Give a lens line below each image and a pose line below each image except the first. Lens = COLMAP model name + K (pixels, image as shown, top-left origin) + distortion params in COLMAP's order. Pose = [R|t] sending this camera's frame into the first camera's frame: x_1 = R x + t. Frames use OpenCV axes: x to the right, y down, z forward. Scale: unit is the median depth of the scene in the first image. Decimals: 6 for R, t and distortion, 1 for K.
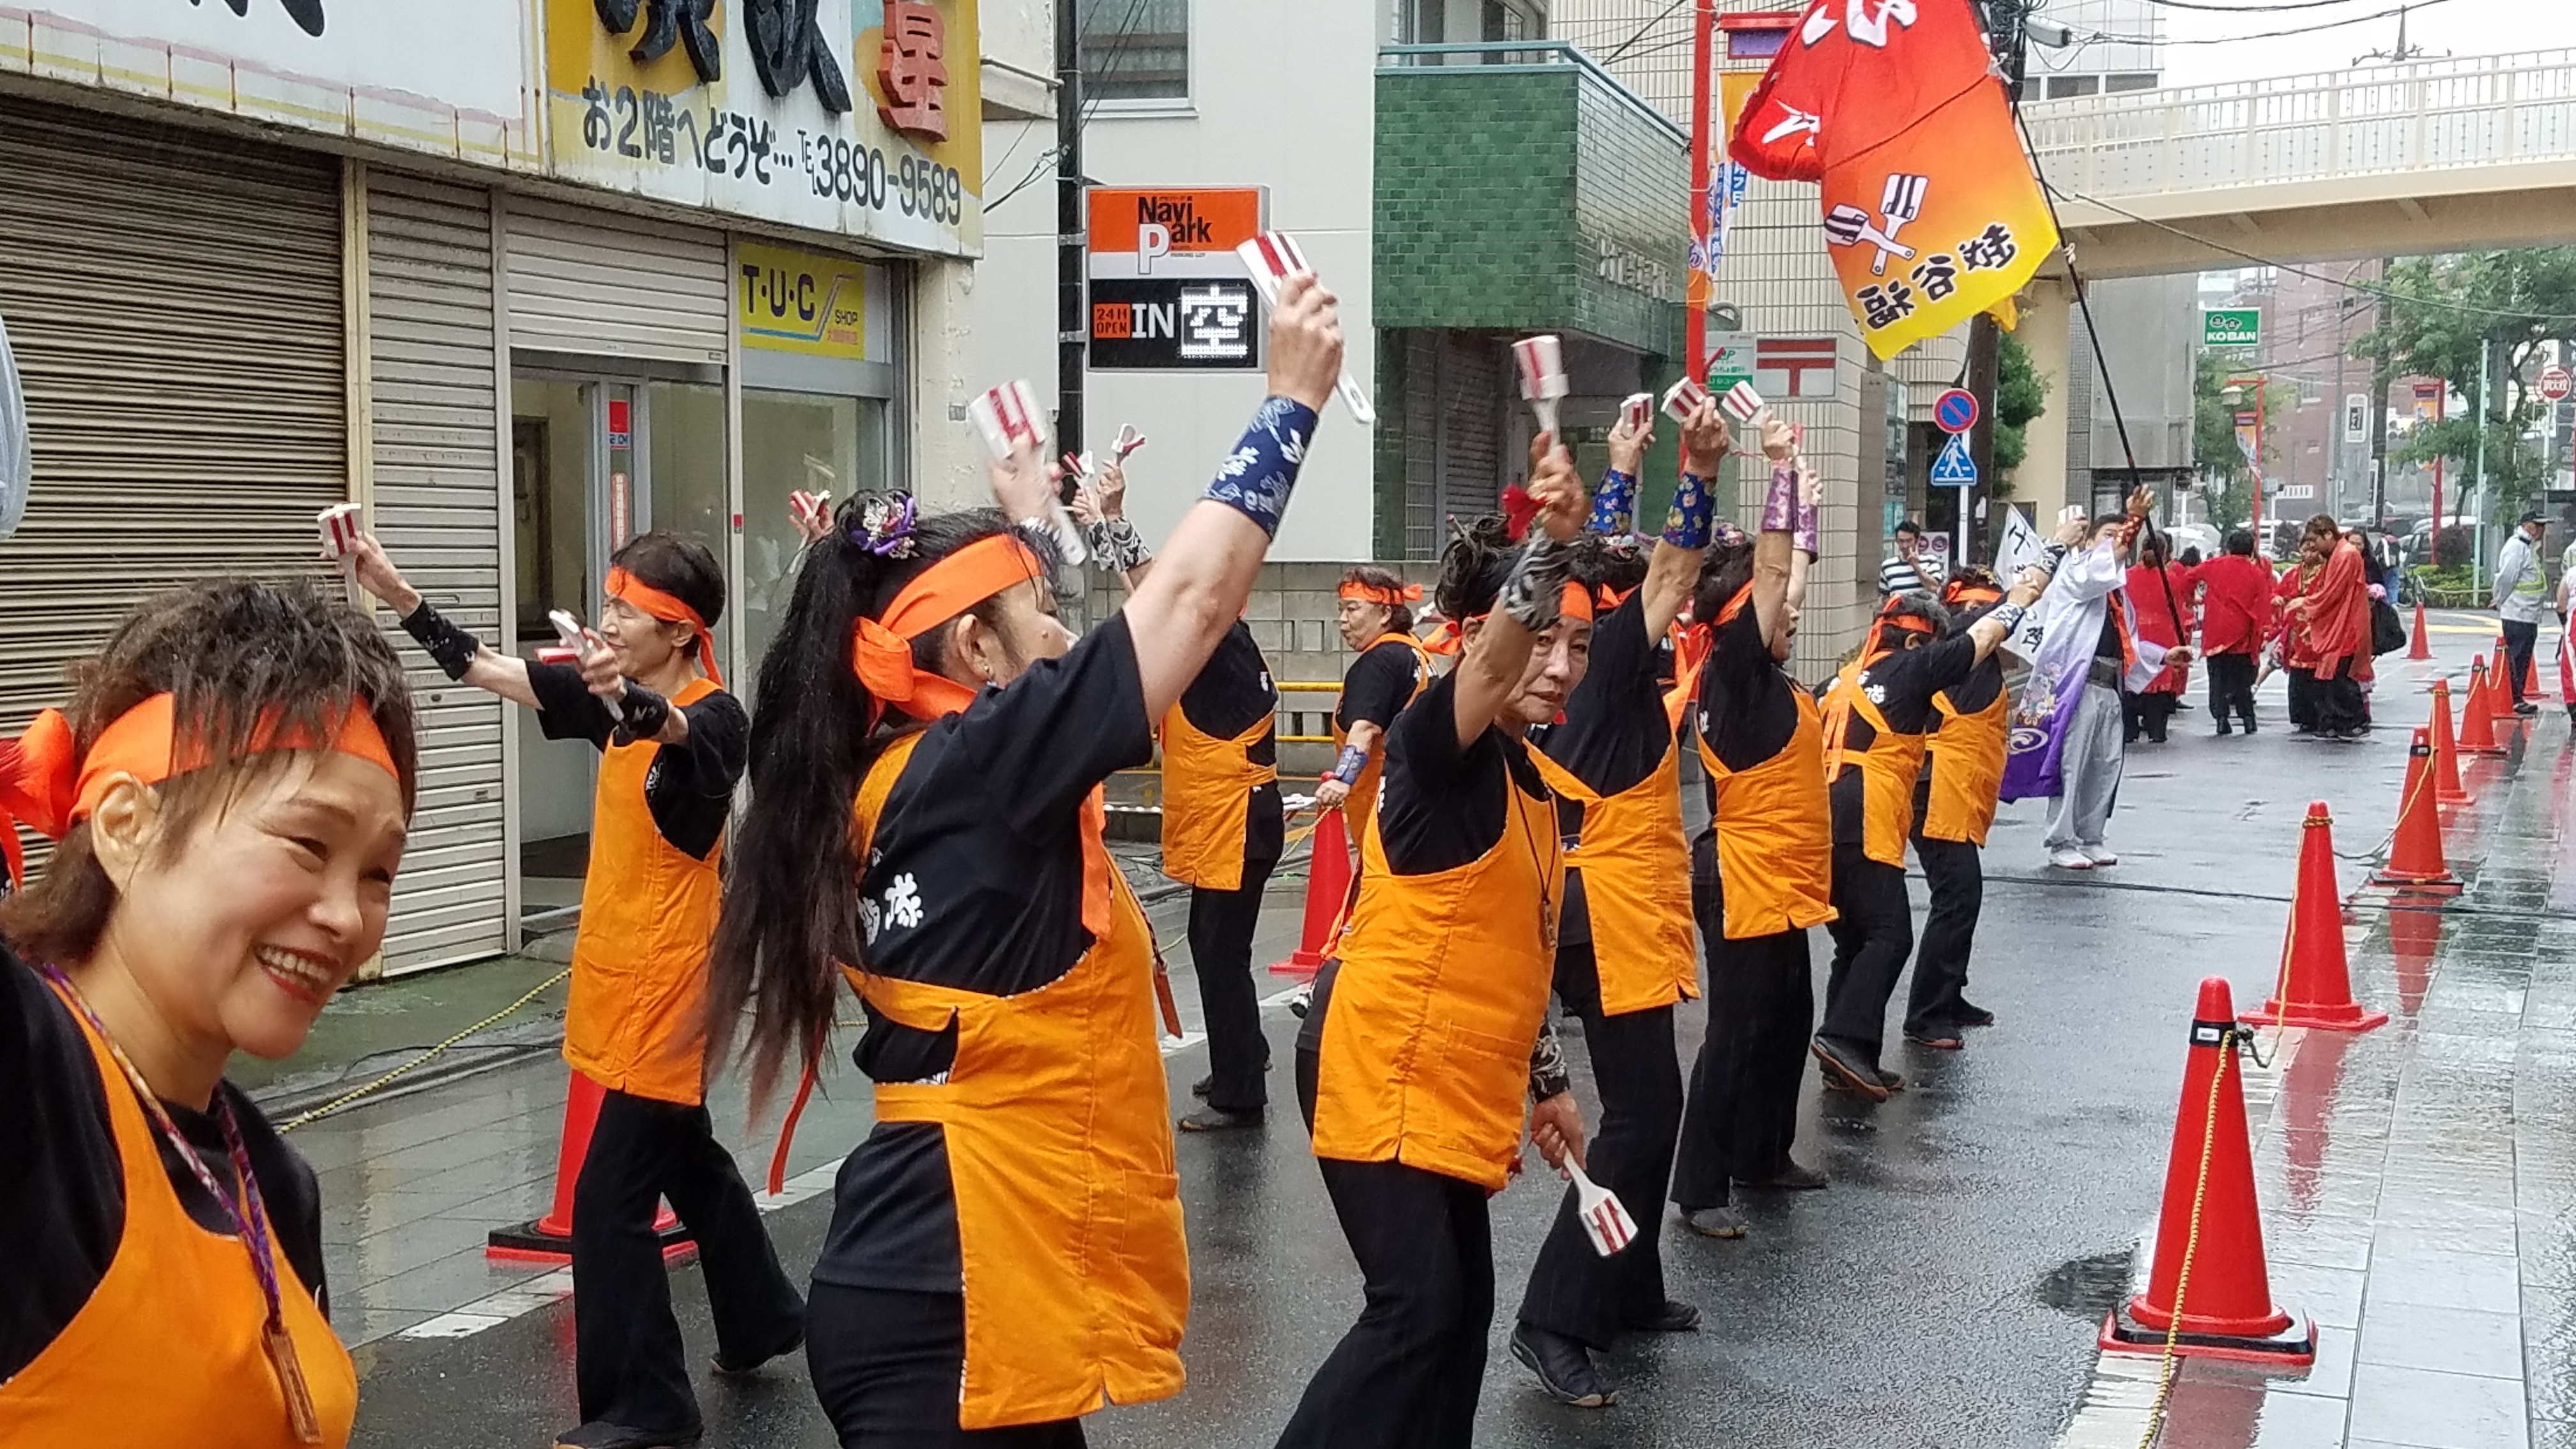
lens RADIAL K [[3148.1, 0, 1288.0], [0, 3148.1, 724.5], [0, 0, 1]] dist [0.310551, -0.572182]
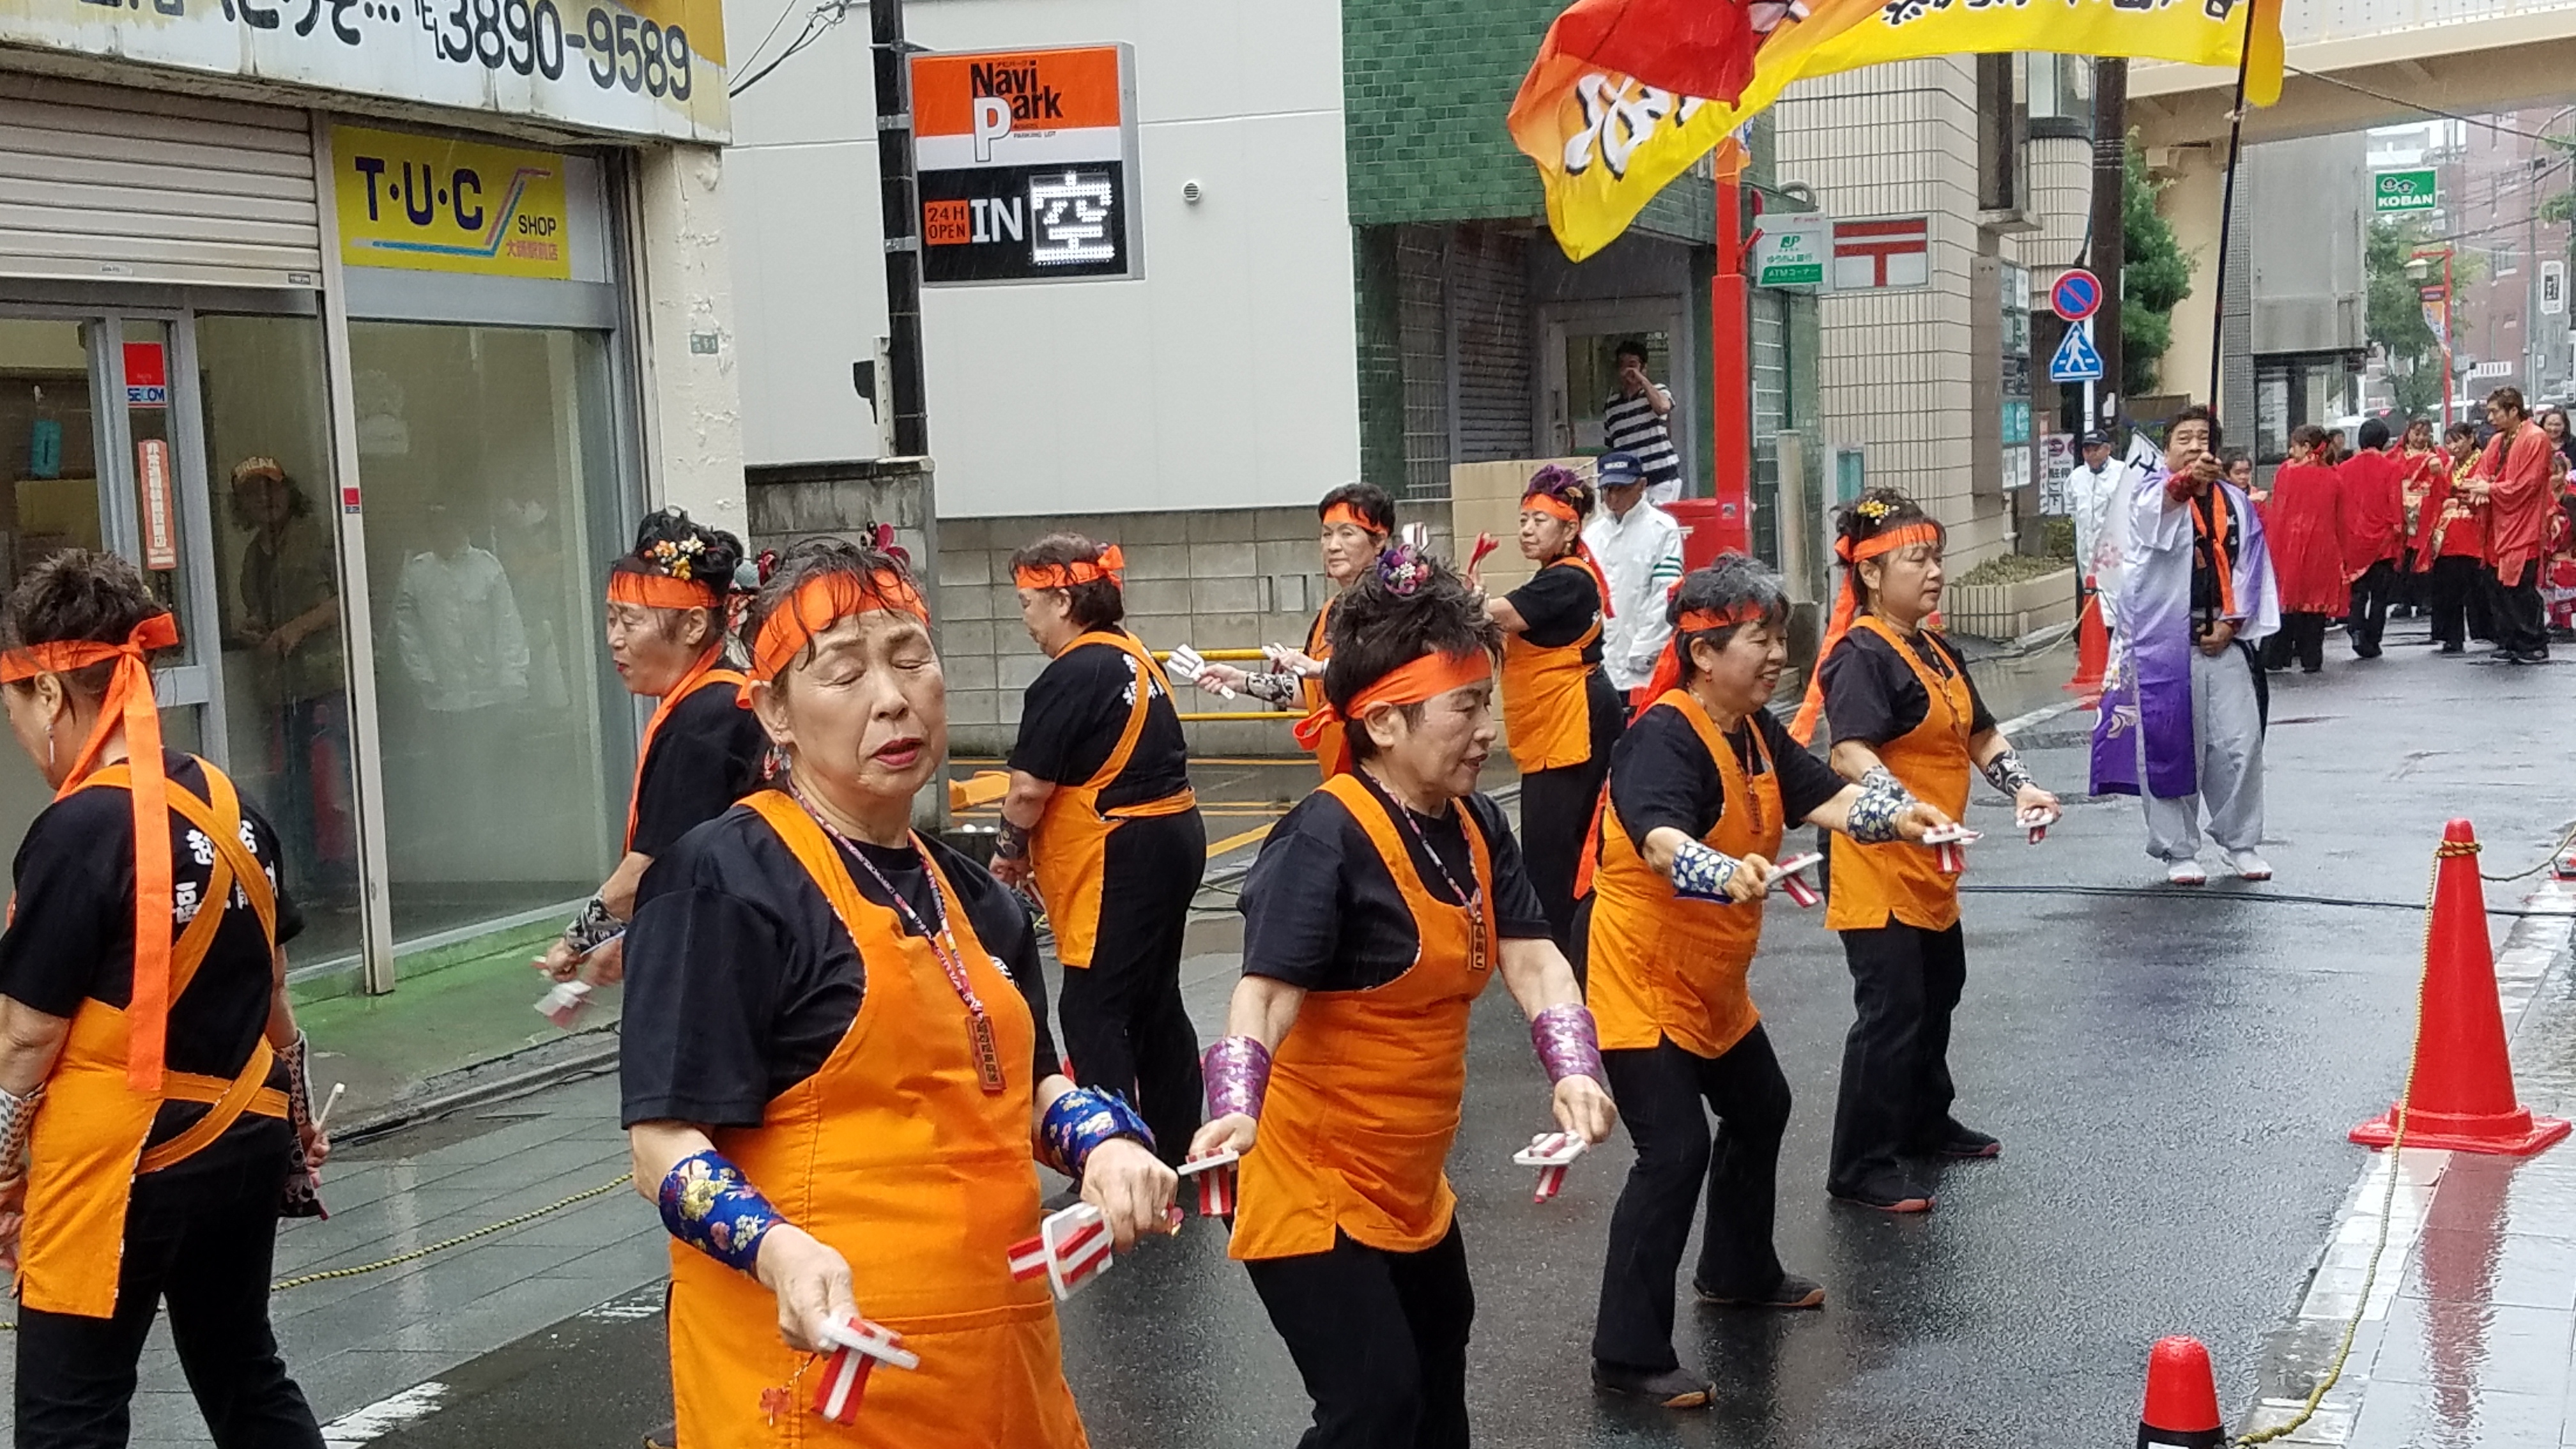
lens RADIAL K [[3266.4, 0, 1286.6], [0, 3266.4, 754.5], [0, 0, 1]] dist [0.314073, -0.590488]
pose [[0.998299, -0.038888, -0.043429, 0.061482], [0.040061, 0.998846, 0.026484, -0.011700], [0.042349, -0.028179, 0.998705, 0.165971]]
